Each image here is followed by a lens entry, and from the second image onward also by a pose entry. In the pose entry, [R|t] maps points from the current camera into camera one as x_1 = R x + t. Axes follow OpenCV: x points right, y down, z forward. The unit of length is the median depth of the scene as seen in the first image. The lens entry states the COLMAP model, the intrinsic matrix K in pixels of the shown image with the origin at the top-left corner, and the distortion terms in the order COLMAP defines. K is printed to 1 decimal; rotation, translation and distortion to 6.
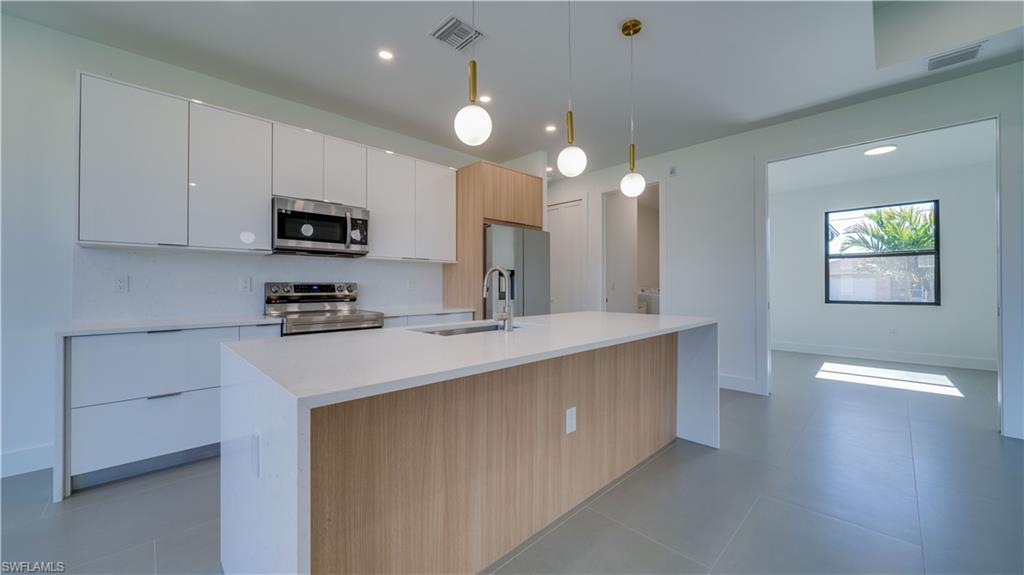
lens RADIAL K [[378.1, 0, 507.1], [0, 378.1, 283.8], [0, 0, 1]] dist [0.000114, -0.000006]
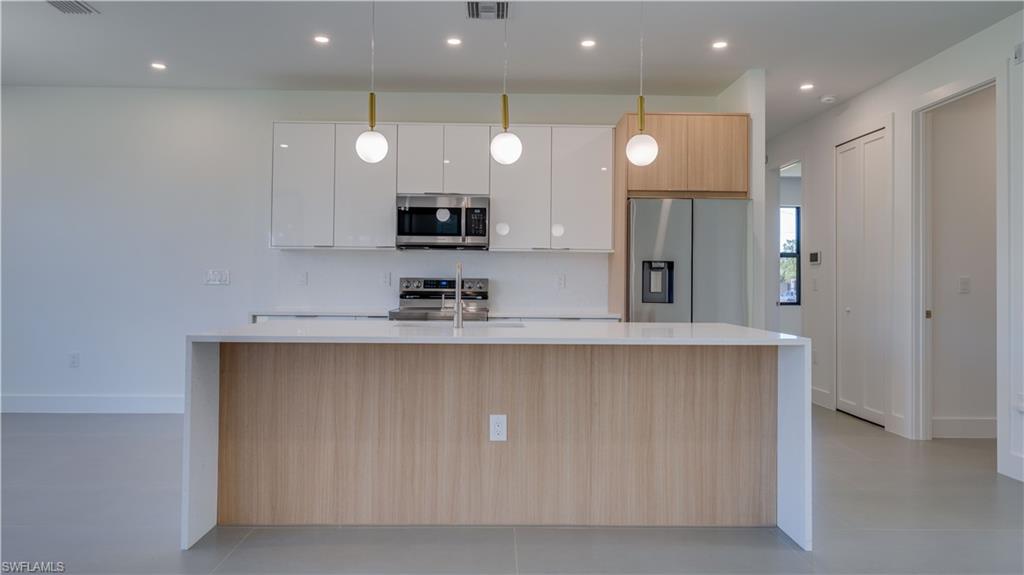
lens RADIAL K [[646.0, 0, 510.3], [0, 646.0, 282.2], [0, 0, 1]] dist [-0.005217, 0.001088]
pose [[0.732174, 0.007898, -0.681072, 0.779965], [-0.007078, 0.999967, 0.003987, -0.000582], [0.681081, 0.001902, 0.732206, -0.083808]]
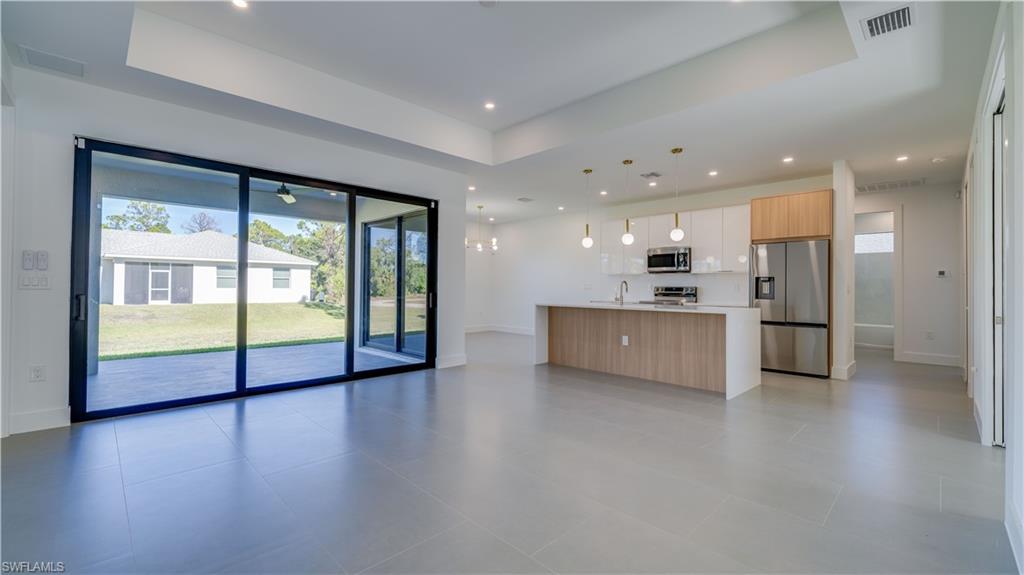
lens RADIAL K [[427.1, 0, 504.5], [0, 427.1, 285.5], [0, 0, 1]] dist [0.001412, -0.000313]
pose [[-0.002125, -0.002452, -0.999995, 1.885650], [-0.003667, 0.999990, -0.002444, 0.000111], [0.999991, 0.003662, -0.002134, 0.117684]]
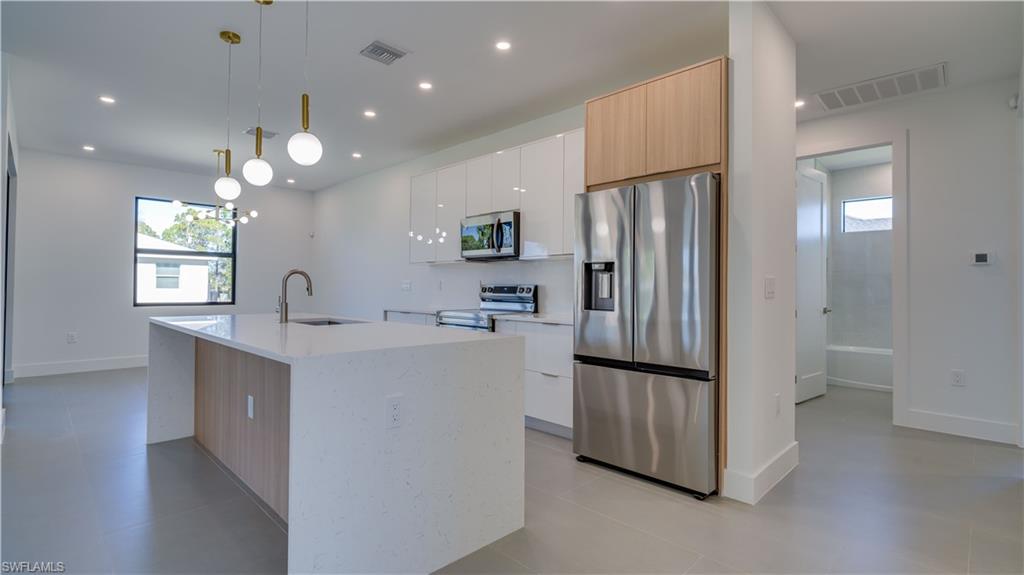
lens RADIAL K [[469.7, 0, 502.7], [0, 469.7, 290.4], [0, 0, 1]] dist [0.013896, 0.000236]
pose [[0.012908, 0.011992, -0.999845, 0.963840], [0.002046, 0.999926, 0.012020, -0.002915], [0.999915, -0.002201, 0.012883, 1.046781]]
